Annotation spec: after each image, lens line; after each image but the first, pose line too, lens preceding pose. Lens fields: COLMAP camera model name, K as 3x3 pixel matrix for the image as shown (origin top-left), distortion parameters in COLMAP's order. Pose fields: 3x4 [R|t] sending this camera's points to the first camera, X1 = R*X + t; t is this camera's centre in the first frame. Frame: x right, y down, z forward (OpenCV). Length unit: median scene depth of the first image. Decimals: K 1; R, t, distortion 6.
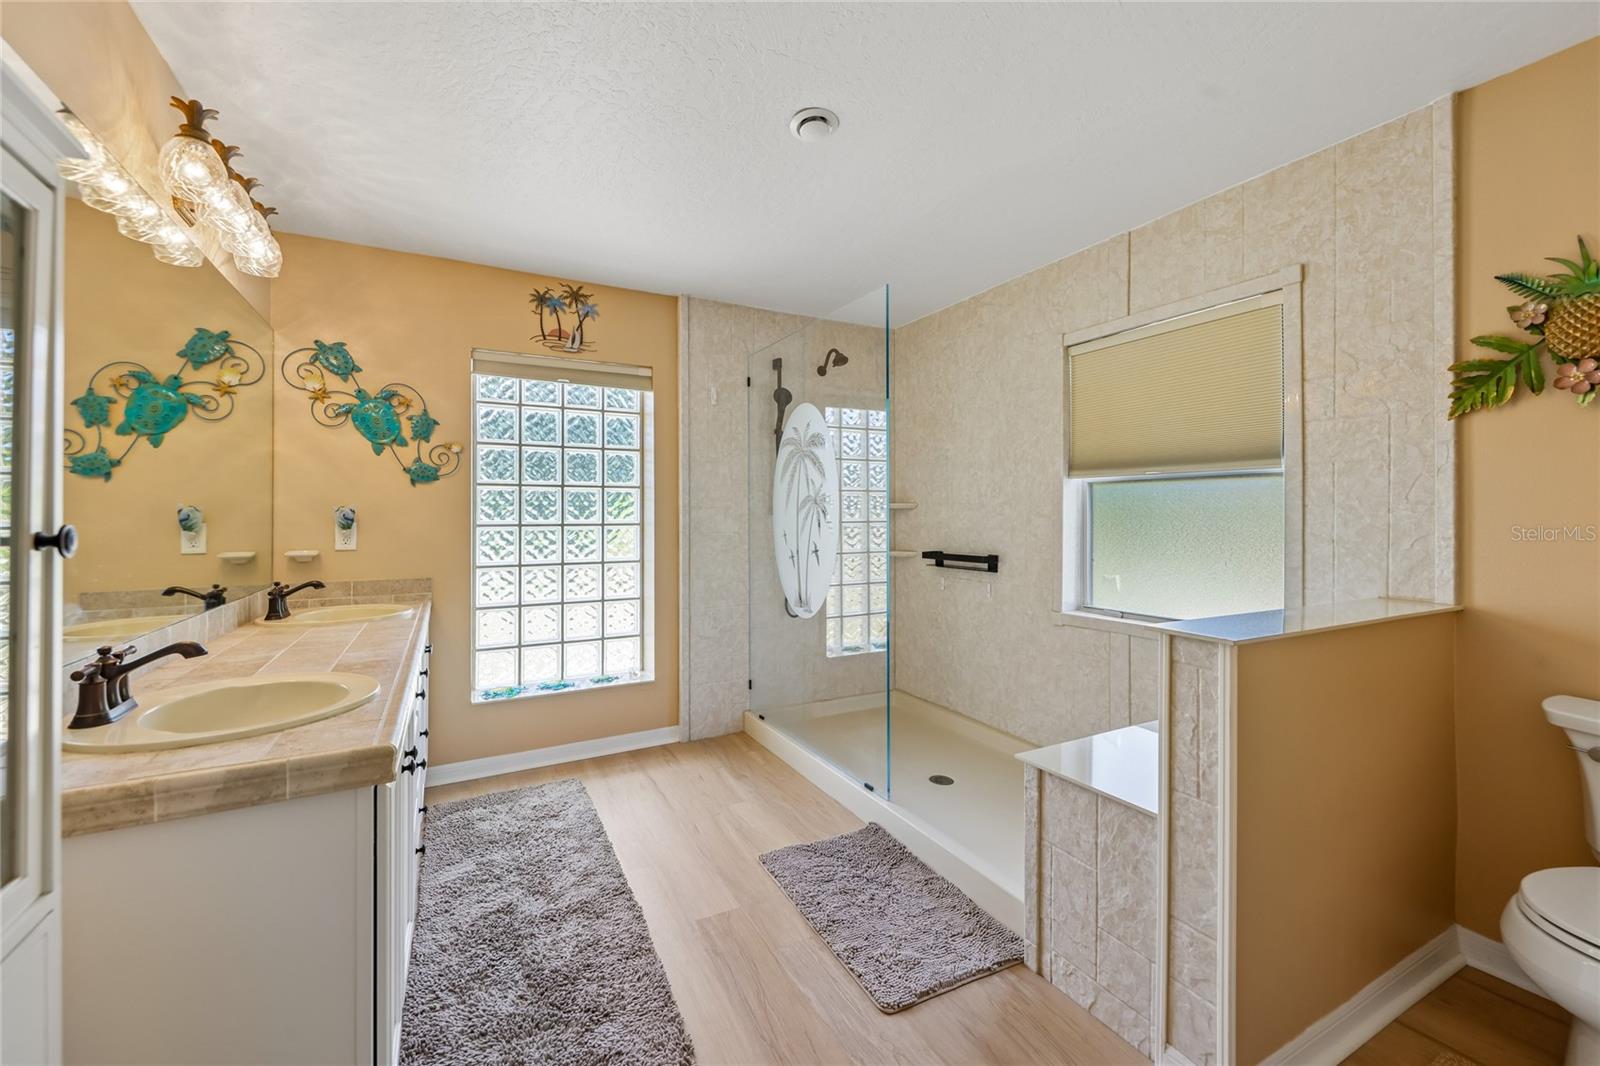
lens RADIAL K [[656.7, 0, 801.5], [0, 656.7, 520.2], [0, 0, 1]] dist [0.002489, -0.000378]
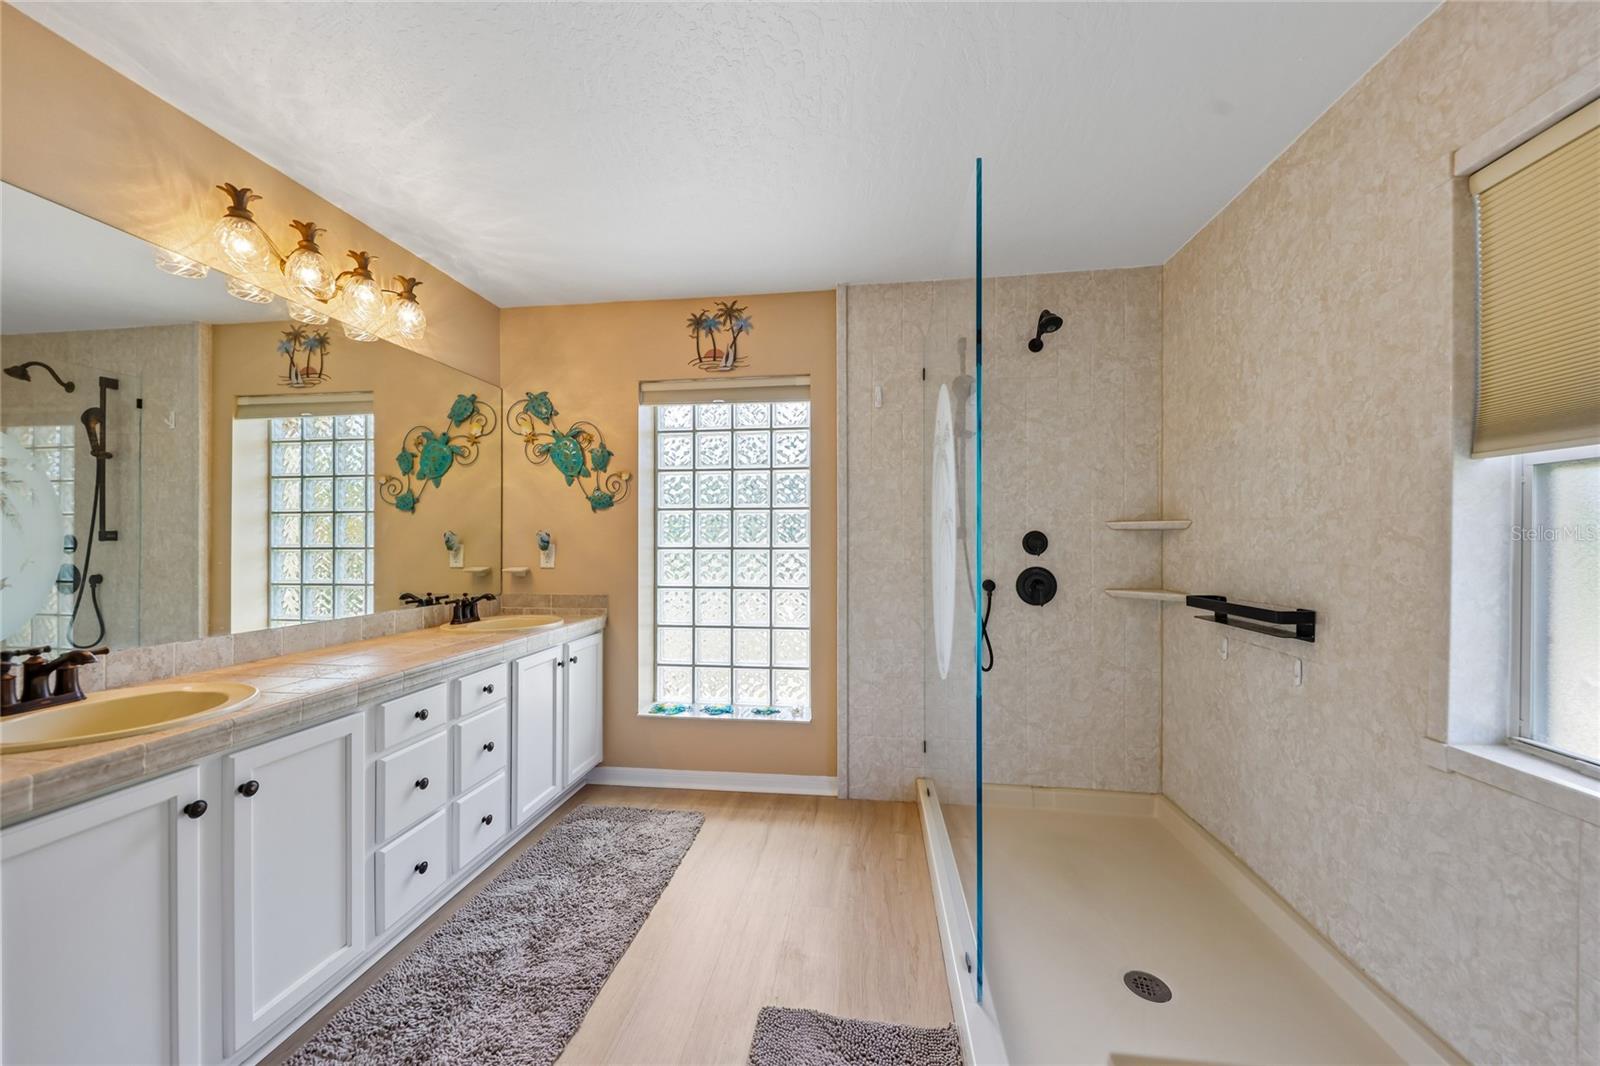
lens RADIAL K [[588.3, 0, 793.1], [0, 588.3, 544.2], [0, 0, 1]] dist [0.012982, -0.007747]
pose [[0.807332, 0.005575, -0.590071, 0.248963], [-0.005061, 0.999984, 0.002524, -0.001675], [0.590076, 0.000949, 0.807347, 0.356656]]
